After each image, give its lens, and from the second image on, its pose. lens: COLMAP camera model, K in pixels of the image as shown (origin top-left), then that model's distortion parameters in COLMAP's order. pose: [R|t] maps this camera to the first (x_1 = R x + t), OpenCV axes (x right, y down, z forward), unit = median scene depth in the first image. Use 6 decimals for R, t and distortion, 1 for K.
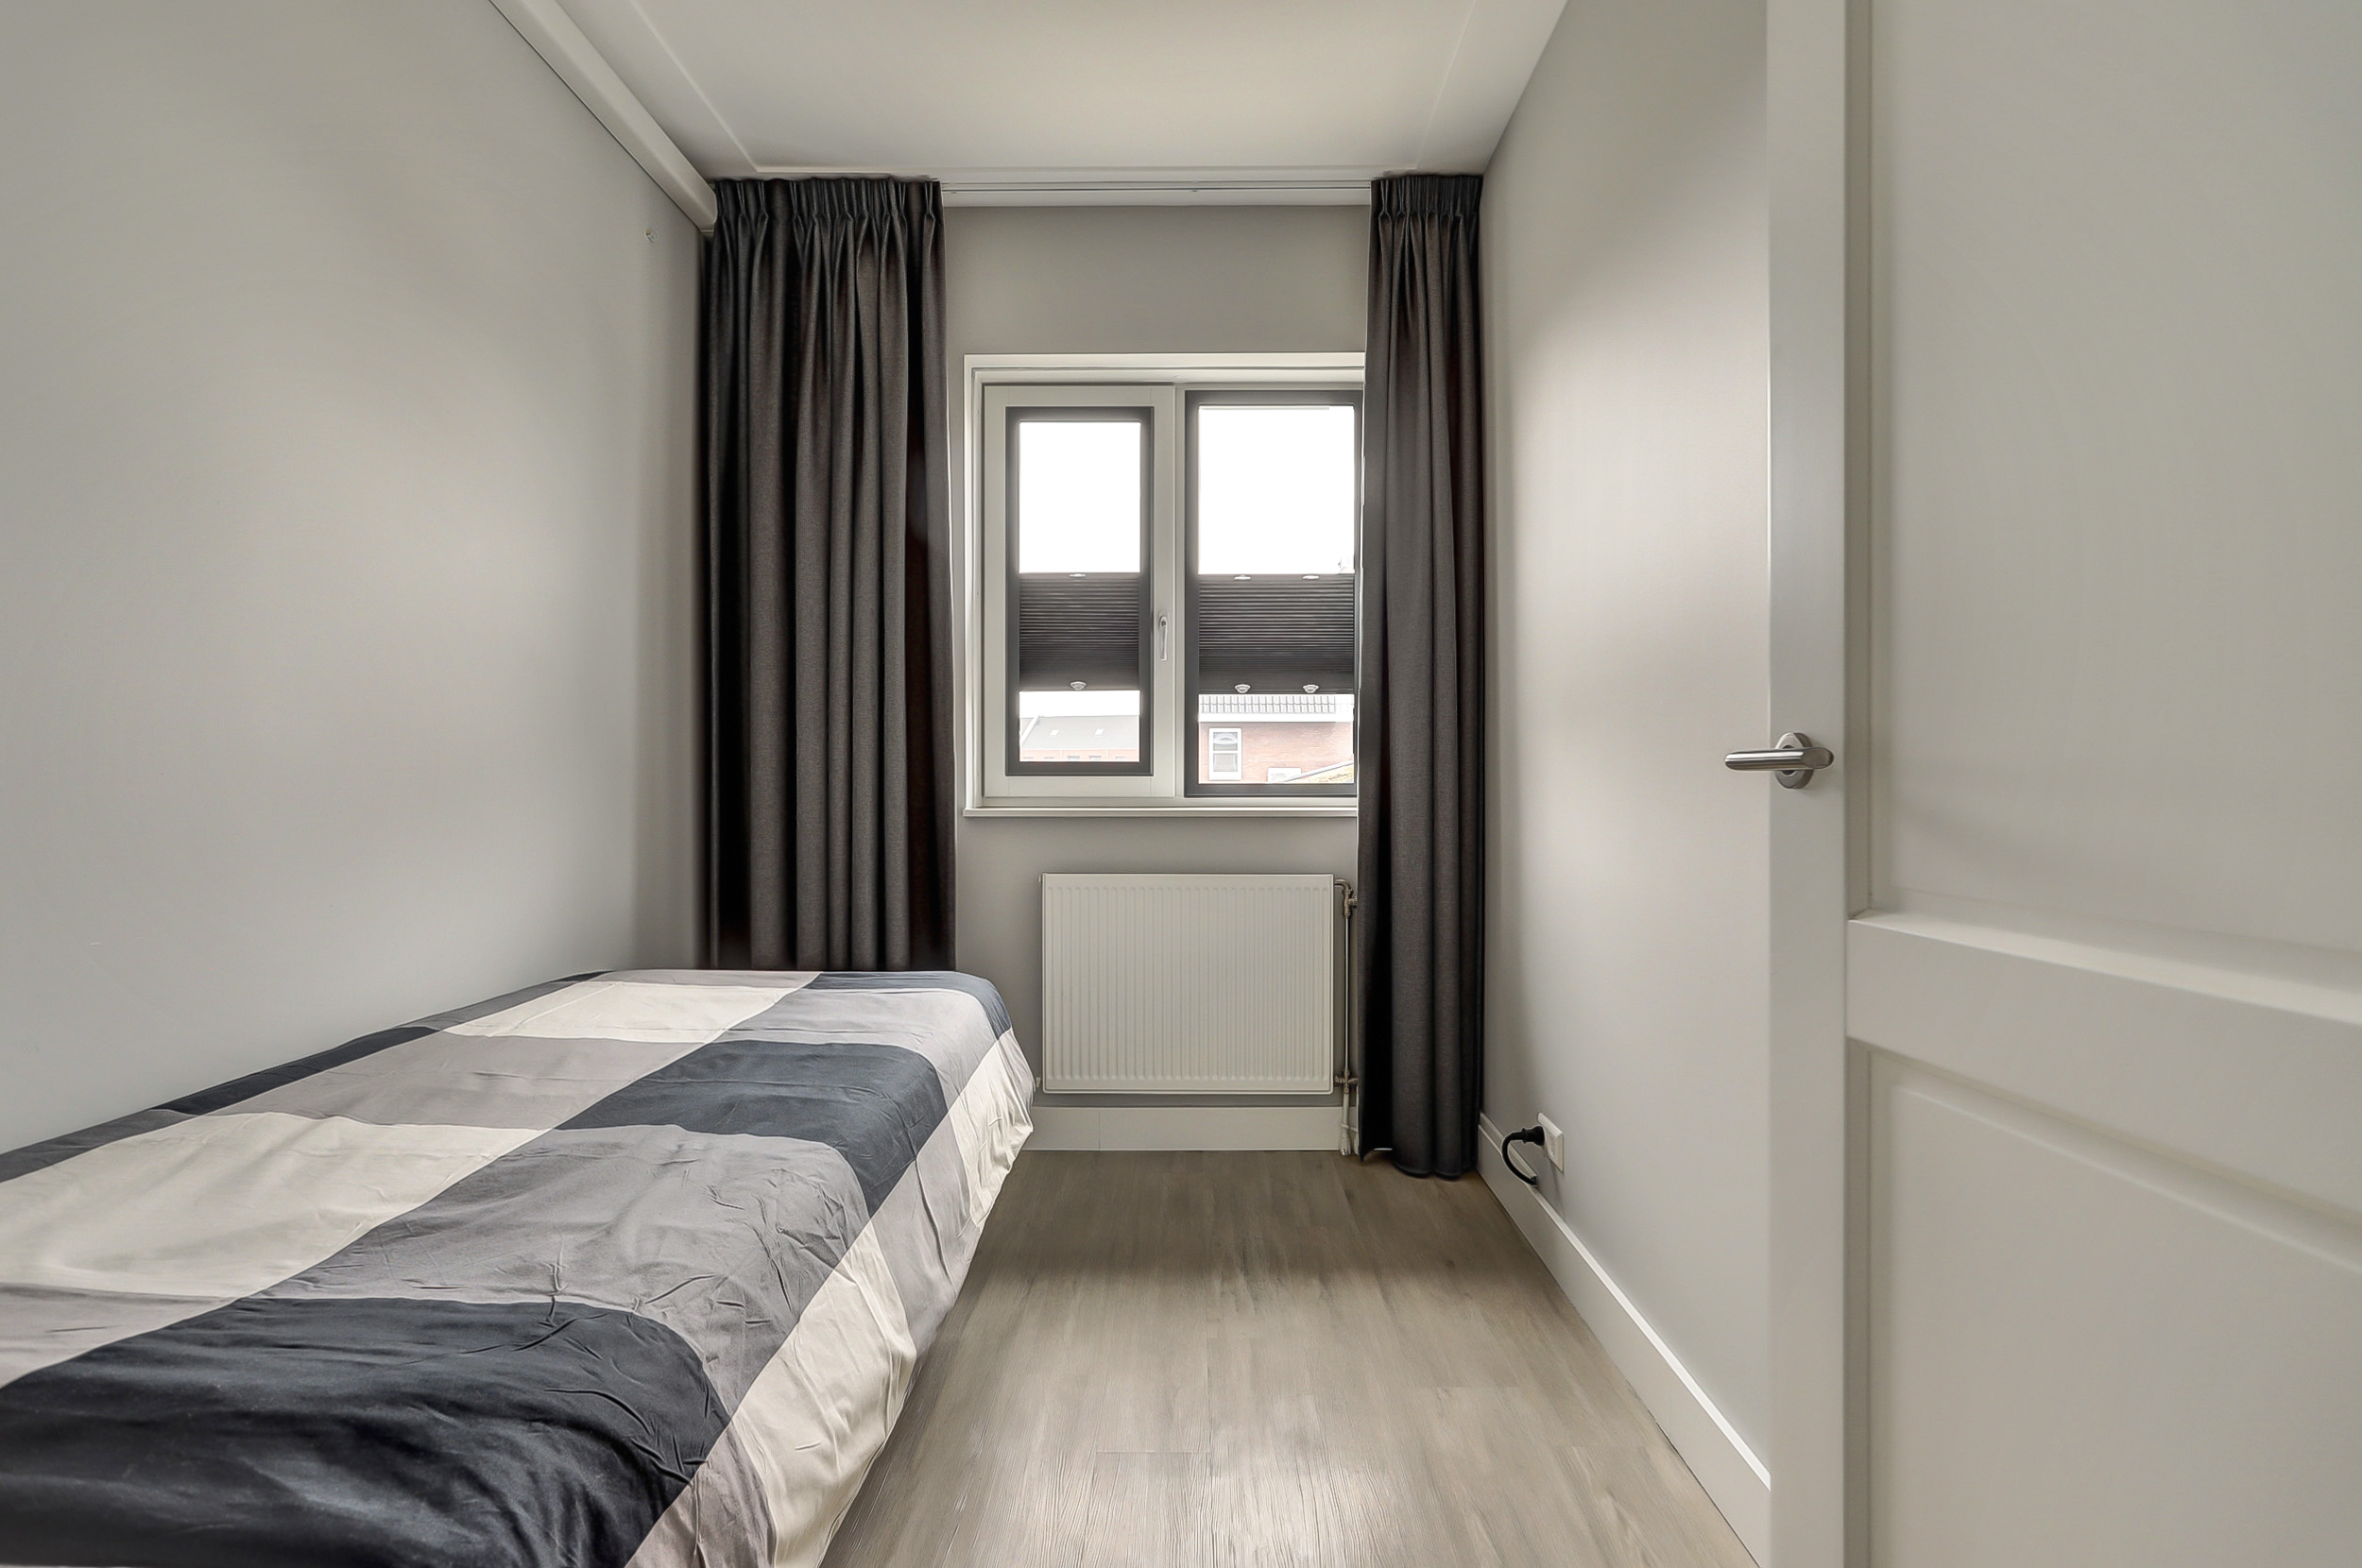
lens RADIAL K [[1139.0, 0, 1171.3], [0, 1139.0, 776.8], [0, 0, 1]] dist [0.004631, 0.000561]
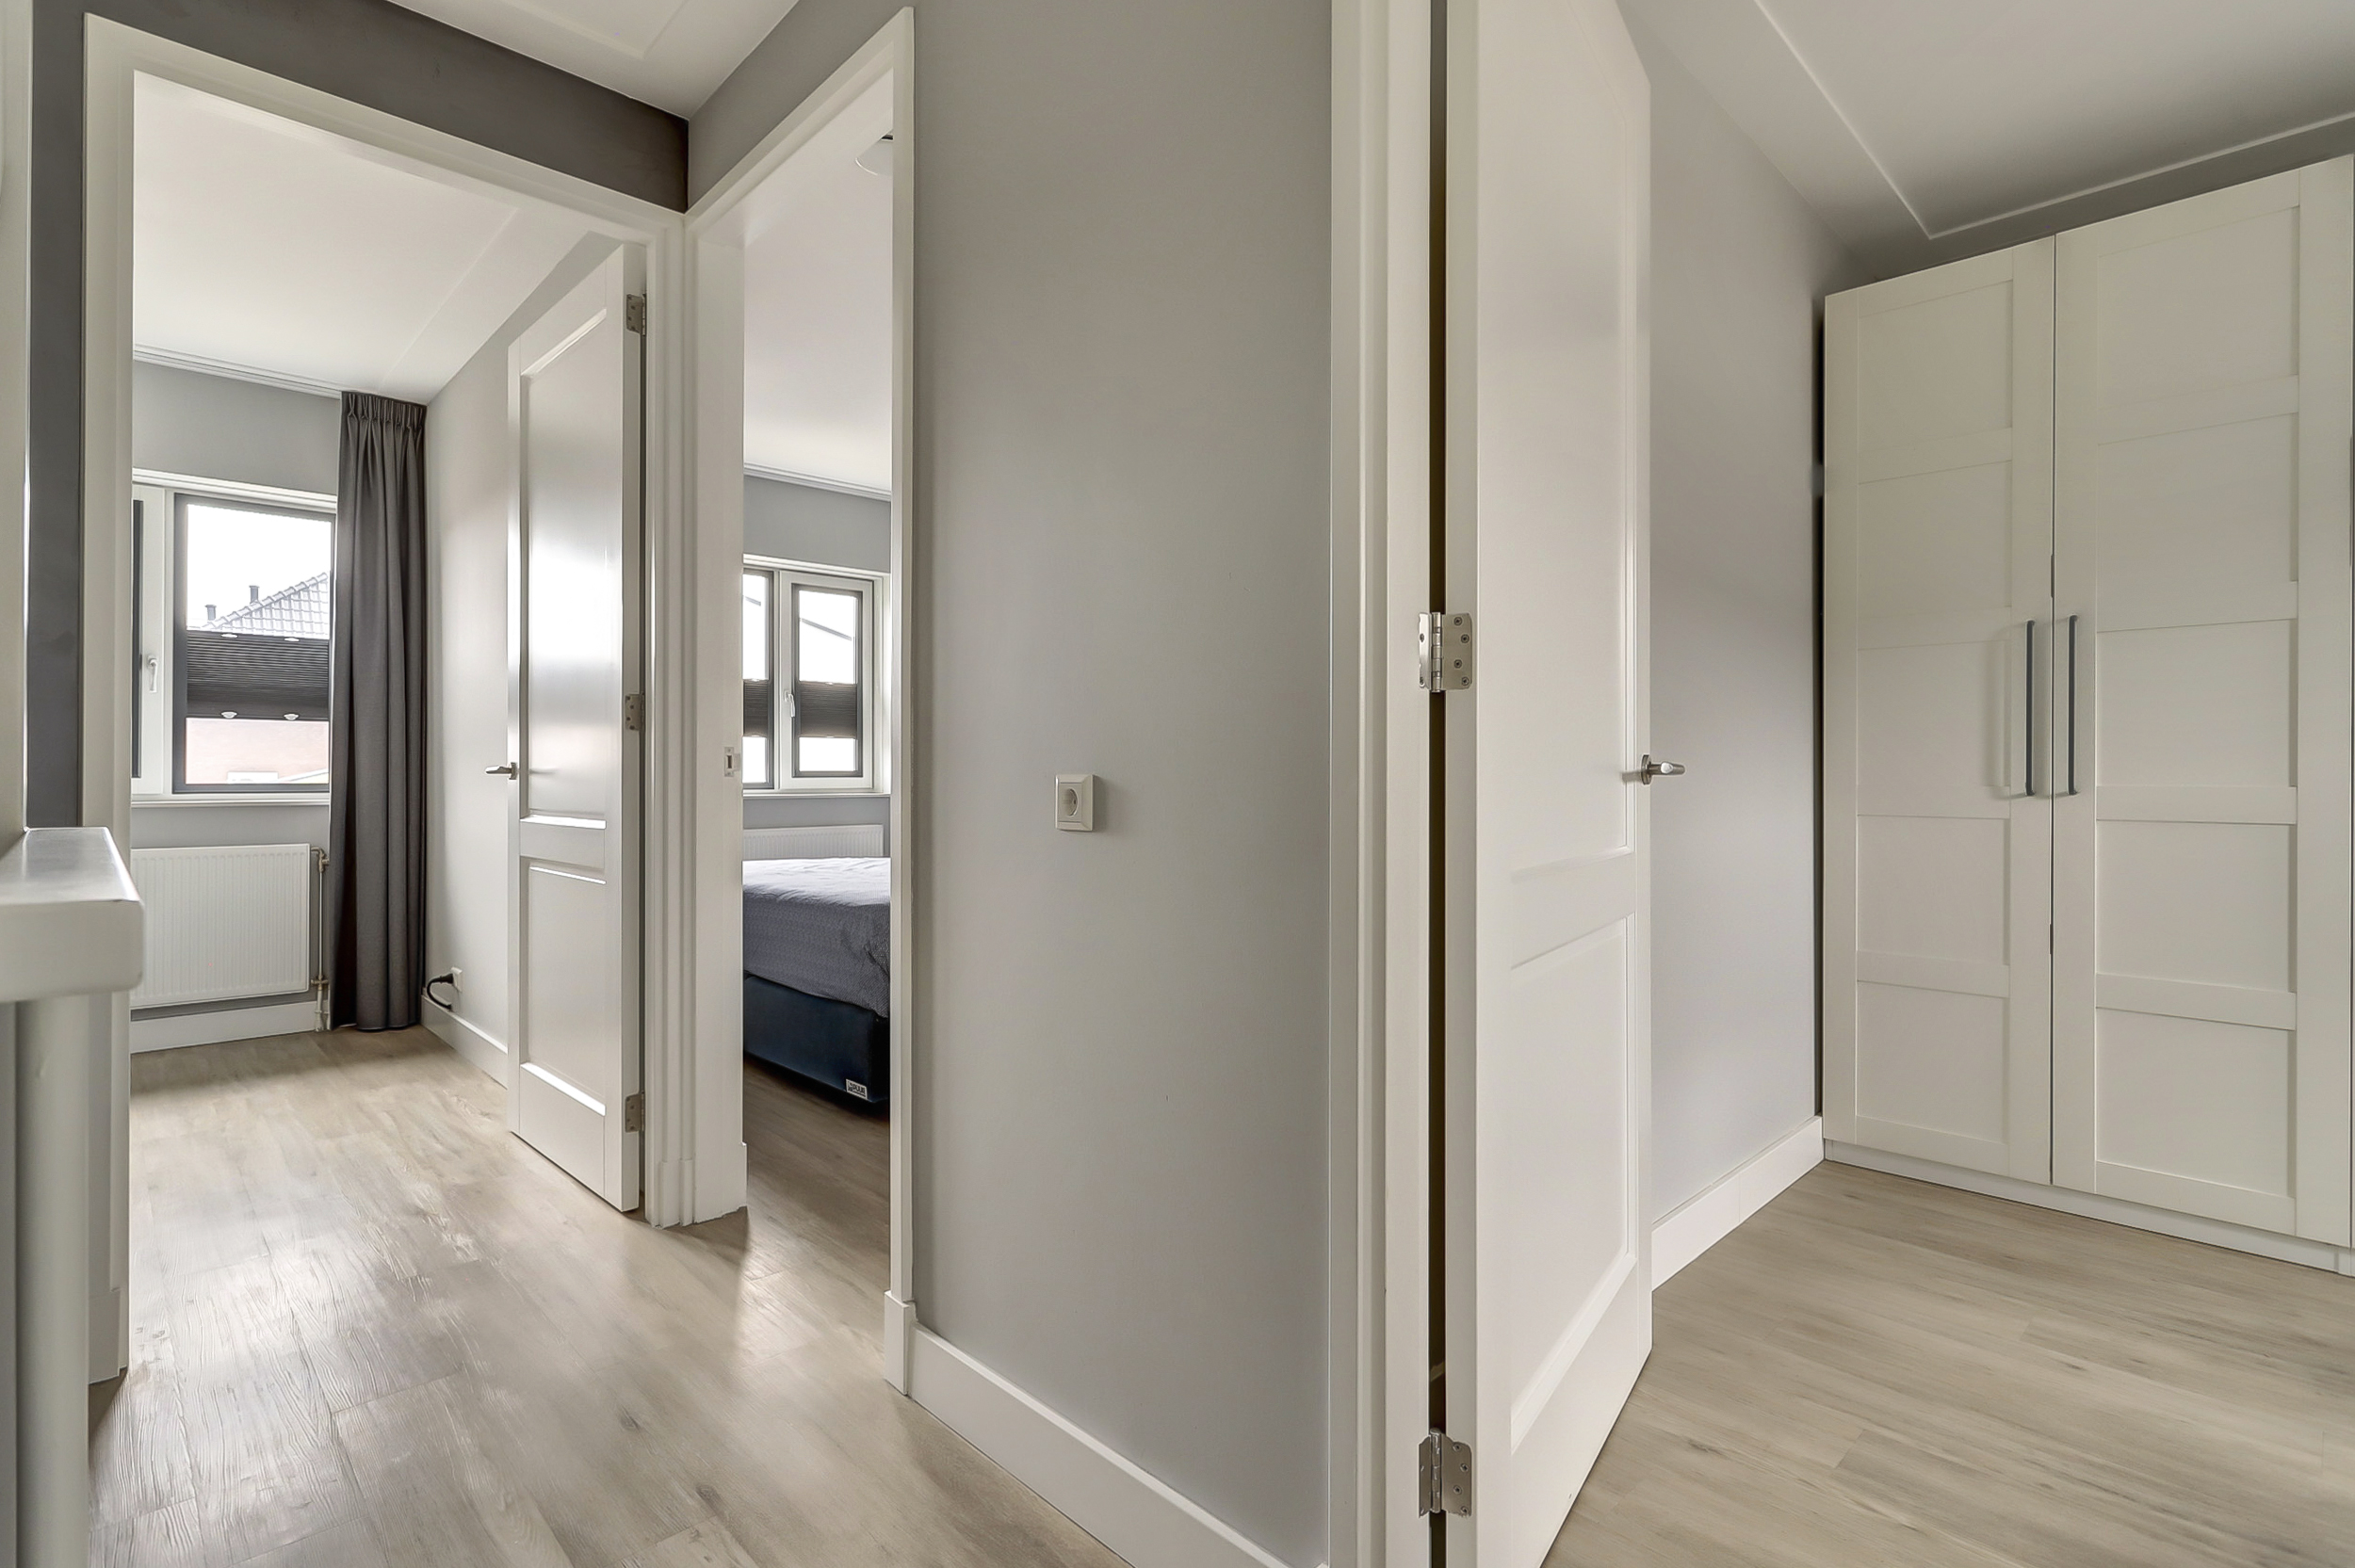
lens RADIAL K [[1135.6, 0, 1165.9], [0, 1135.6, 773.0], [0, 0, 1]] dist [0.004631, 0.000561]
pose [[0.710347, 0.002998, 0.703845, -0.111528], [-0.000982, 0.999994, -0.003269, -0.003665], [-0.703851, 0.001631, 0.710346, -0.848410]]
